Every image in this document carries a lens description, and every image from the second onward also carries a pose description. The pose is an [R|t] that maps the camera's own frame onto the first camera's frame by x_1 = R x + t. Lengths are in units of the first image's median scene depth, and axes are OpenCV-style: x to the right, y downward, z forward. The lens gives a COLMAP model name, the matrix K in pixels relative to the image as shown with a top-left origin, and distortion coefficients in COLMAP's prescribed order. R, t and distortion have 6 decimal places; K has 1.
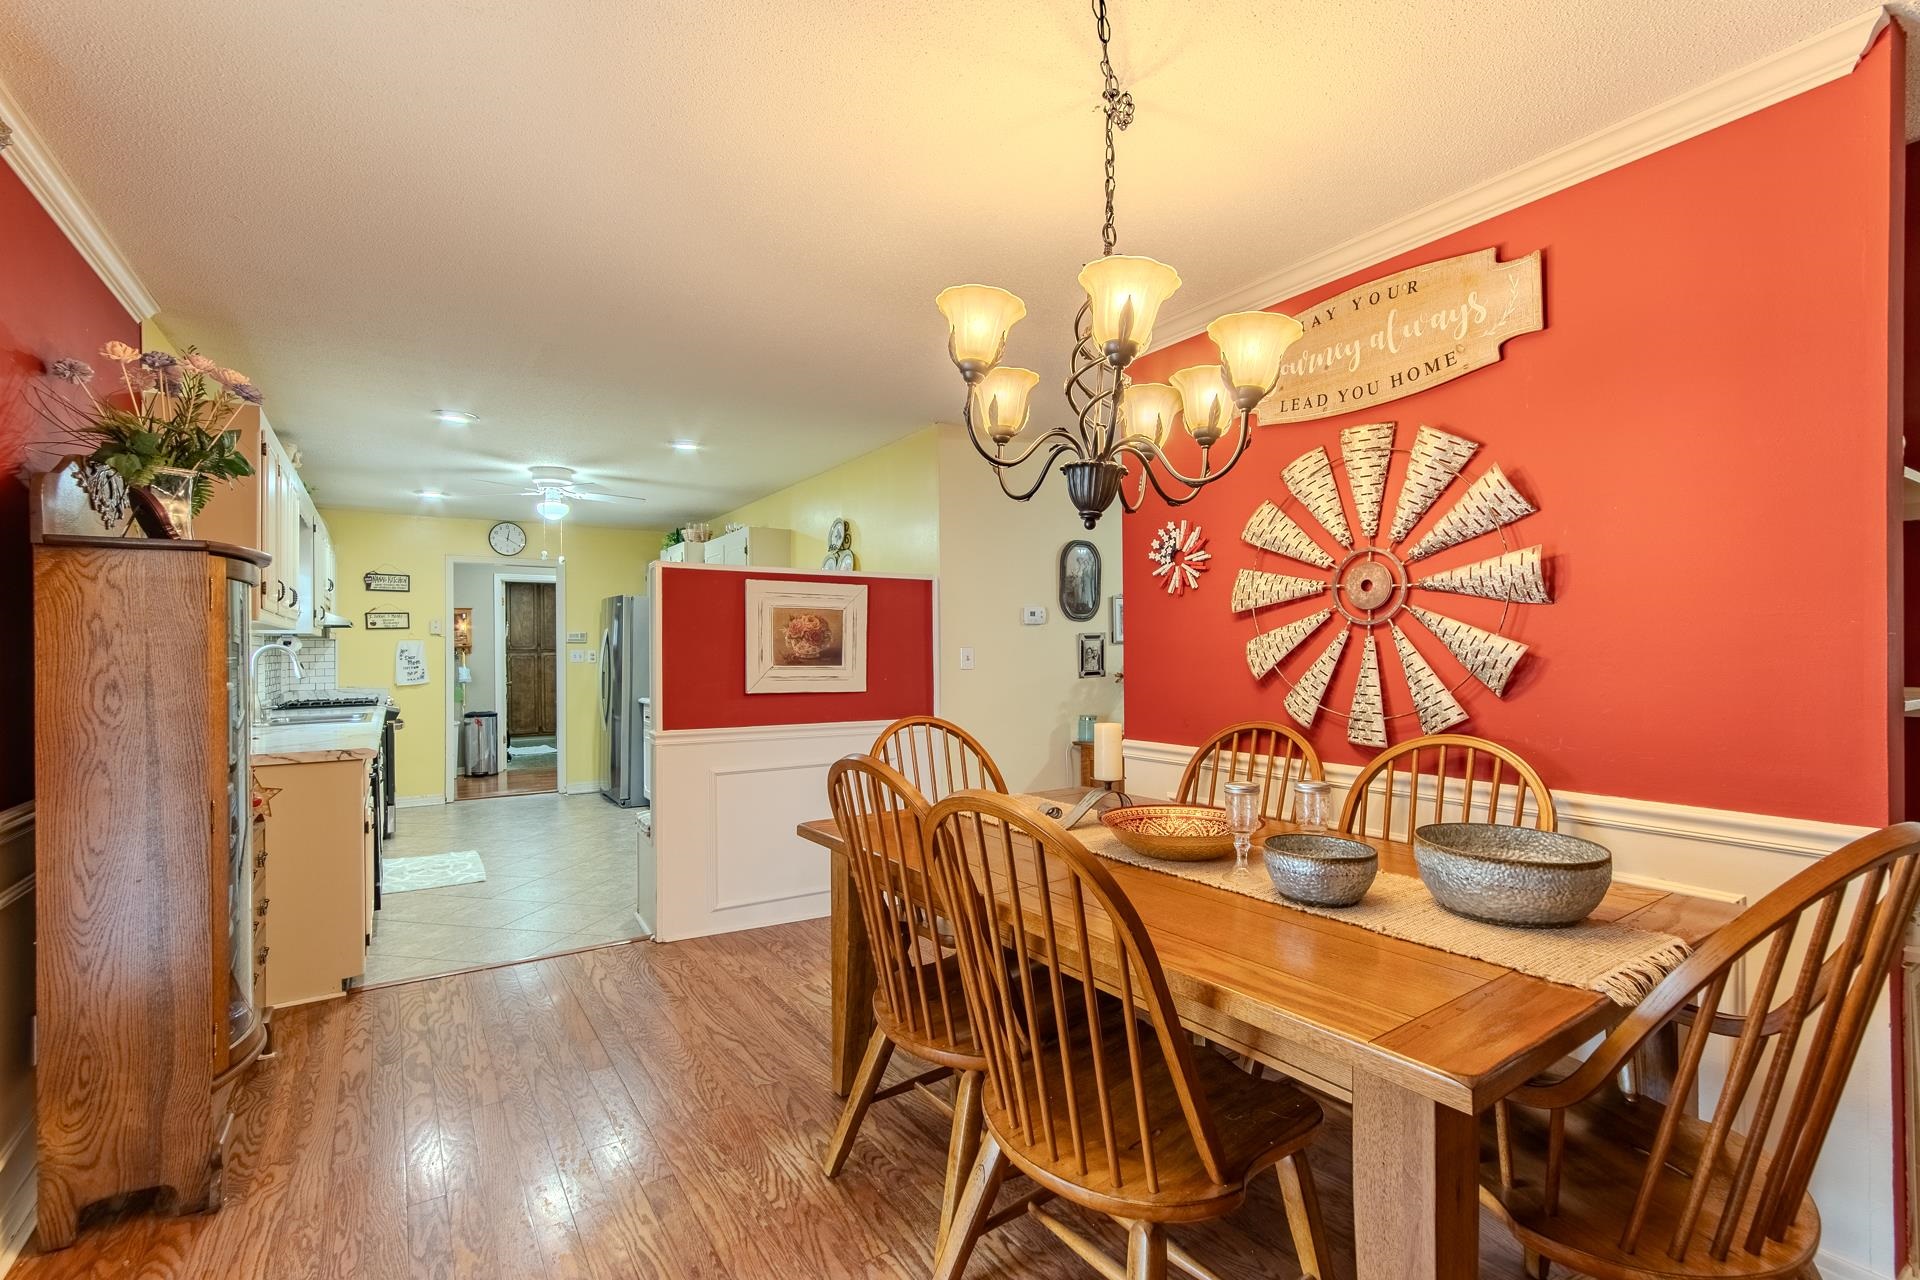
lens RADIAL K [[840.4, 0, 955.8], [0, 840.4, 652.5], [0, 0, 1]] dist [-0.002514, 0.002561]
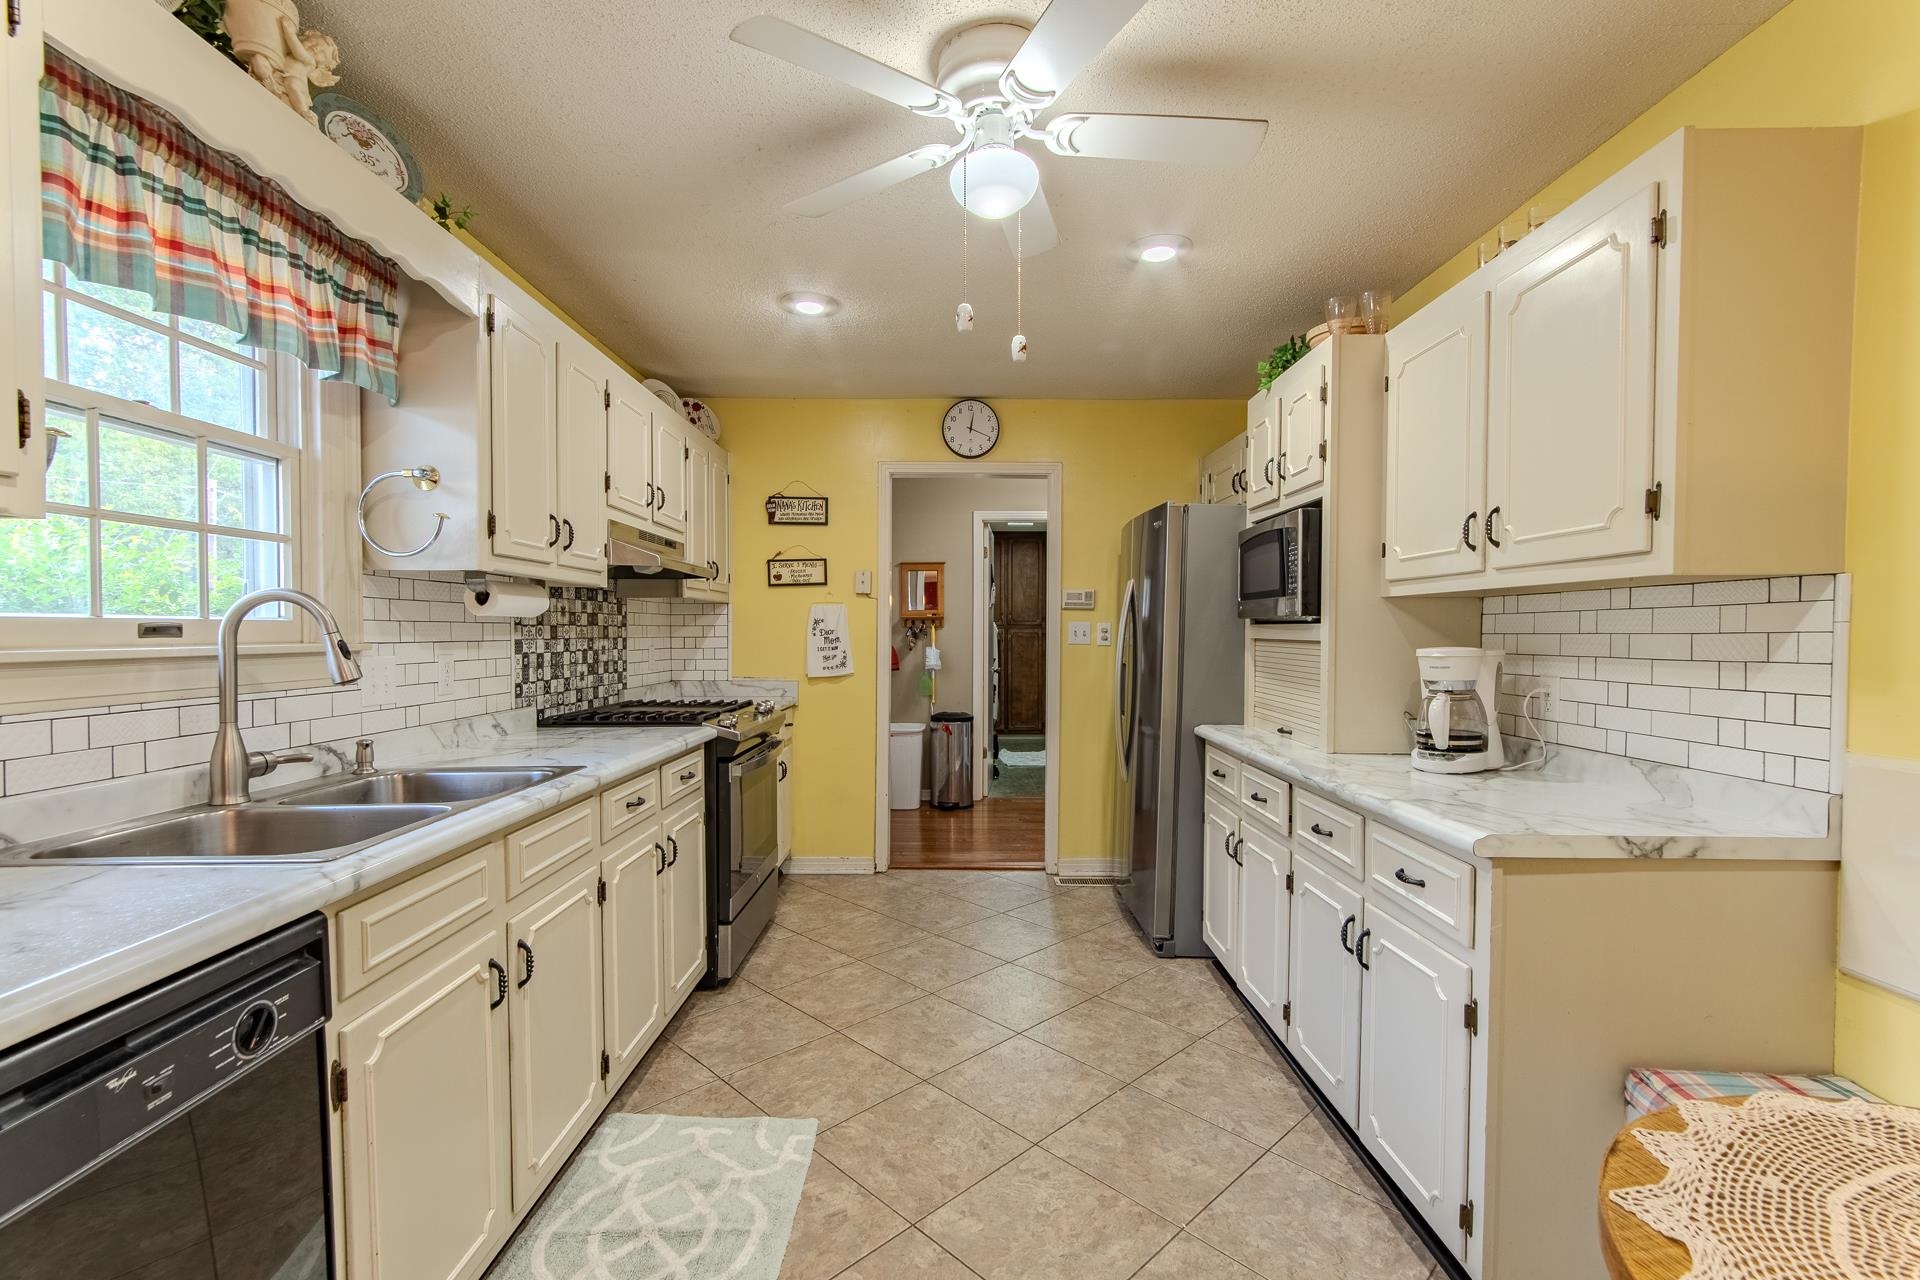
lens RADIAL K [[840.4, 0, 954.5], [0, 840.4, 652.4], [0, 0, 1]] dist [-0.002514, 0.002561]
pose [[0.831268, 0.023923, -0.555357, -0.225101], [-0.010867, 0.999582, 0.026793, 0.003435], [0.555766, -0.016237, 0.831180, 0.527041]]
